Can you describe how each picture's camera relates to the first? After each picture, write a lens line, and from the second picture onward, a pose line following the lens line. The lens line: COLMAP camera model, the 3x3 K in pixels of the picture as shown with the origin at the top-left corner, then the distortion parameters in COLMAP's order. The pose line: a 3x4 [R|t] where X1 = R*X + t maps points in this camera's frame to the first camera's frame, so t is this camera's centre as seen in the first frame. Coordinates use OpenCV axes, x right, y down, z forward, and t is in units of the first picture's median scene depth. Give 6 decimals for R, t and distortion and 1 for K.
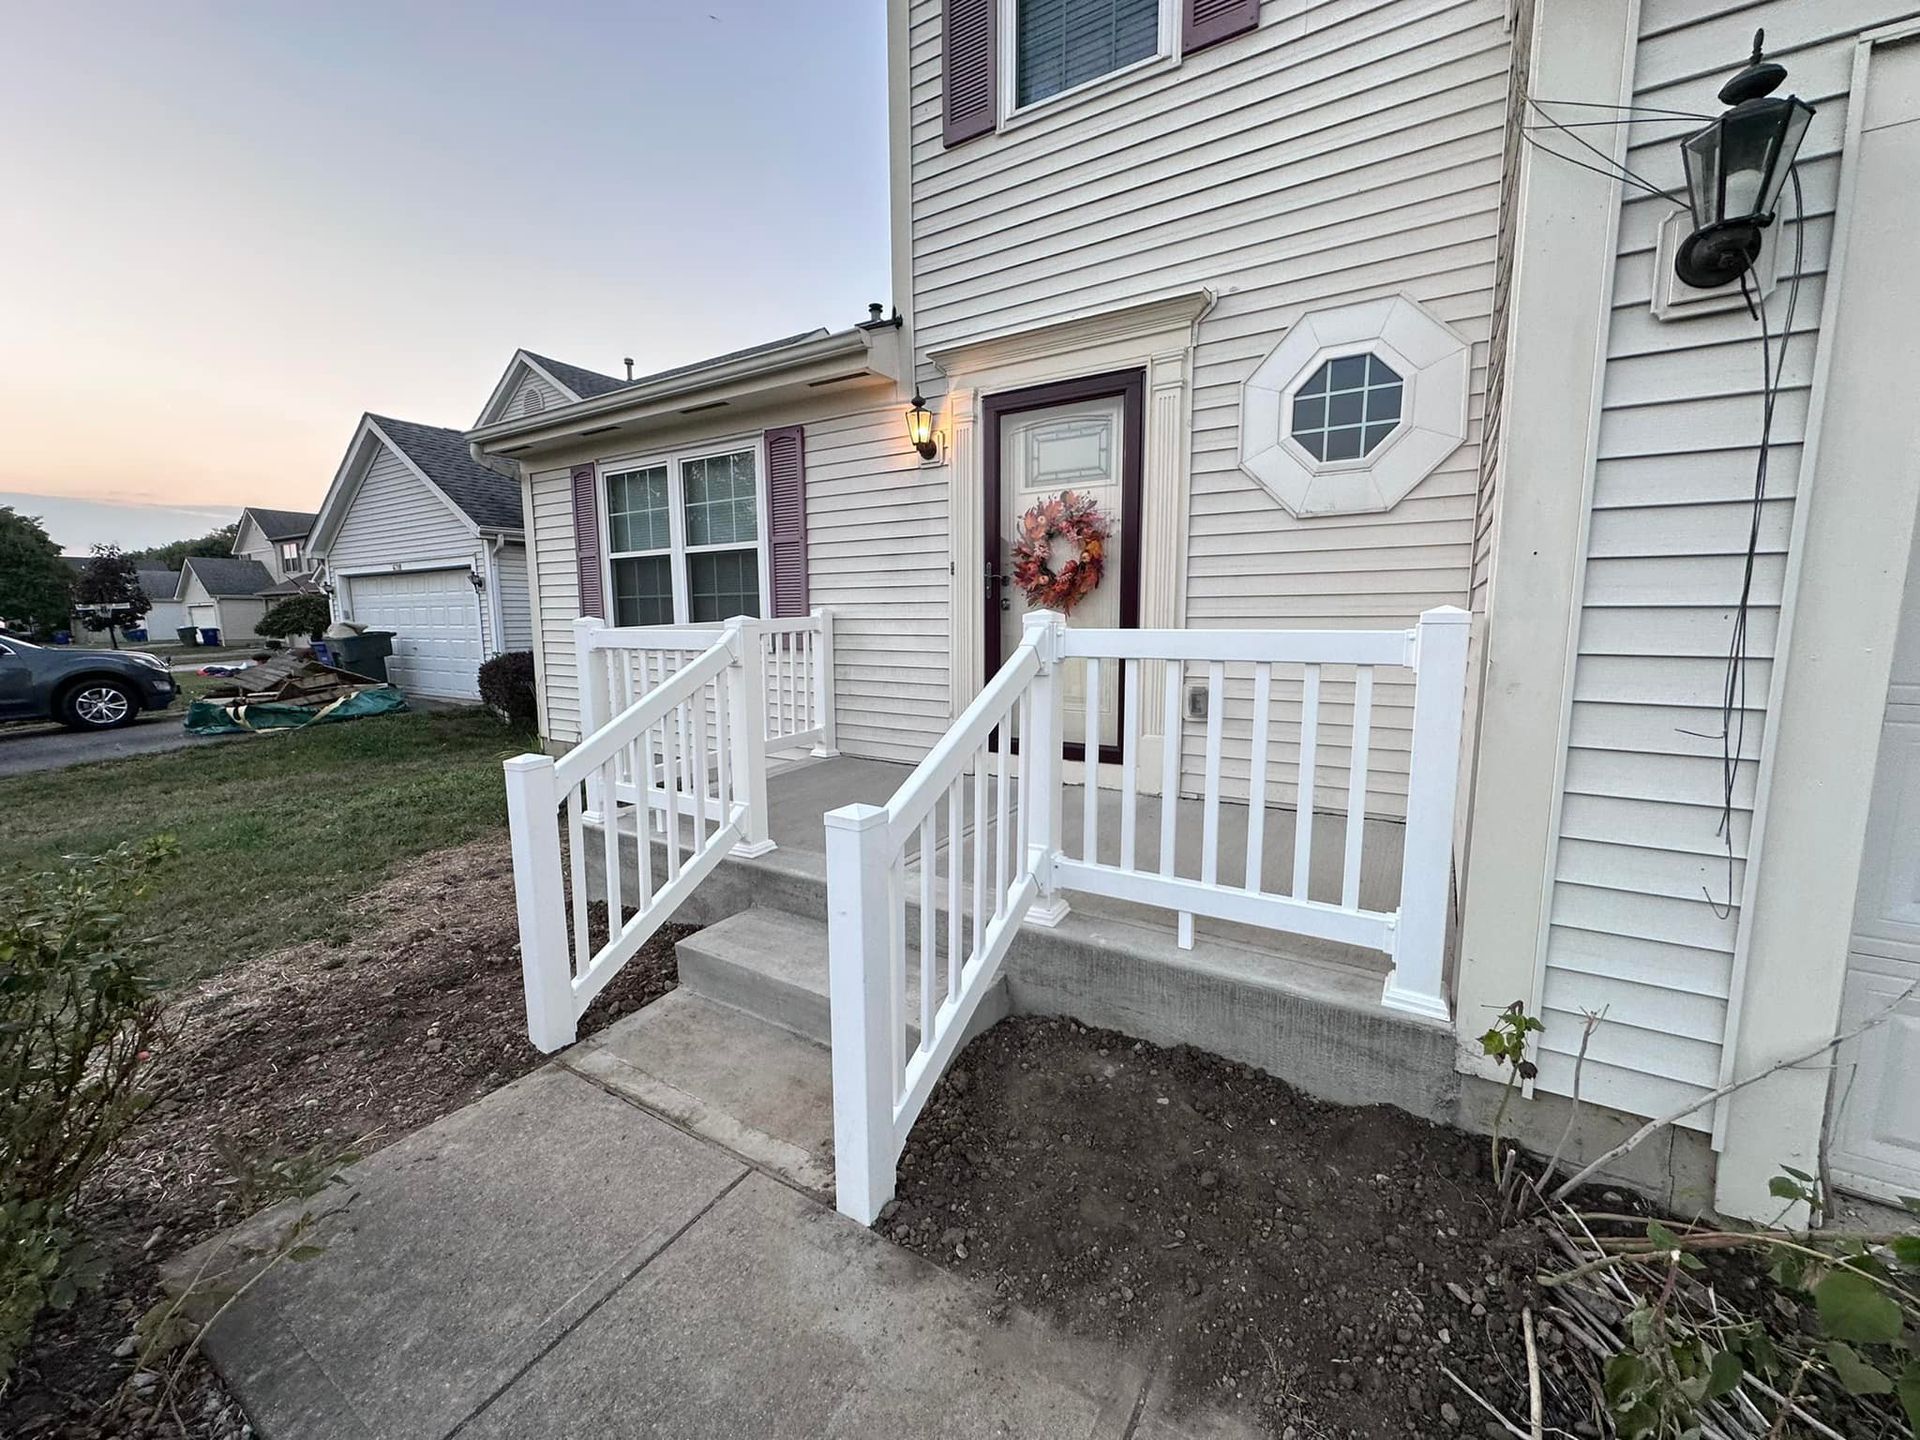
lens RADIAL K [[762.9, 0, 960.0], [0, 762.9, 720.0], [0, 0, 1]] dist [-0.001968, -0.000453]
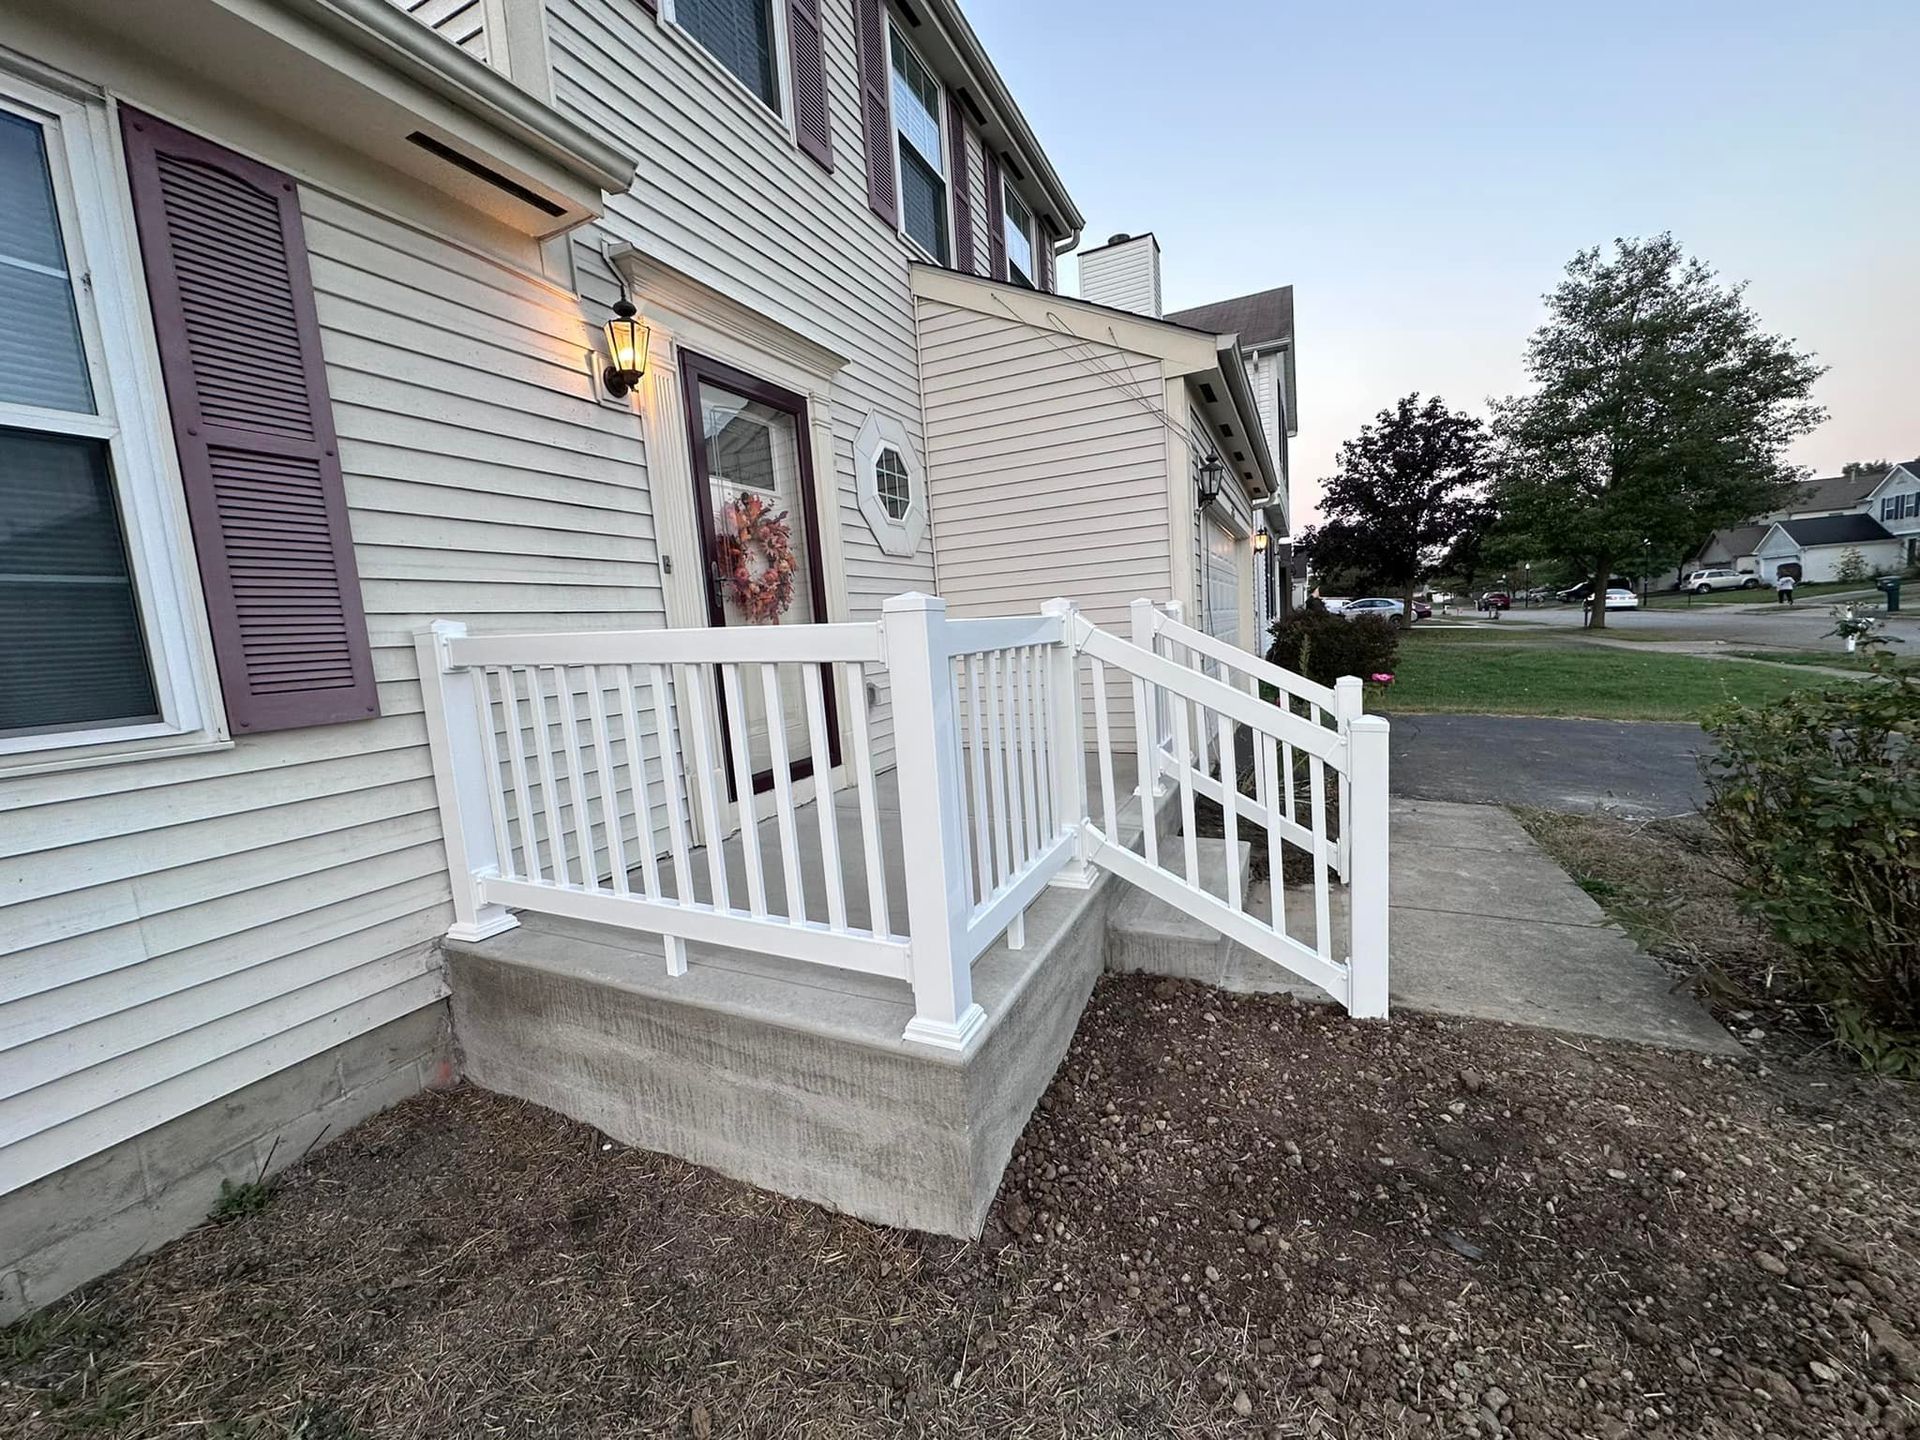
lens RADIAL K [[762.9, 0, 960.0], [0, 762.9, 720.0], [0, 0, 1]] dist [-0.001968, -0.000453]
pose [[-0.123478, -0.103999, 0.986883, -0.904101], [0.195089, 0.972542, 0.126897, -0.112475], [-0.972982, 0.208199, -0.099798, 0.992238]]
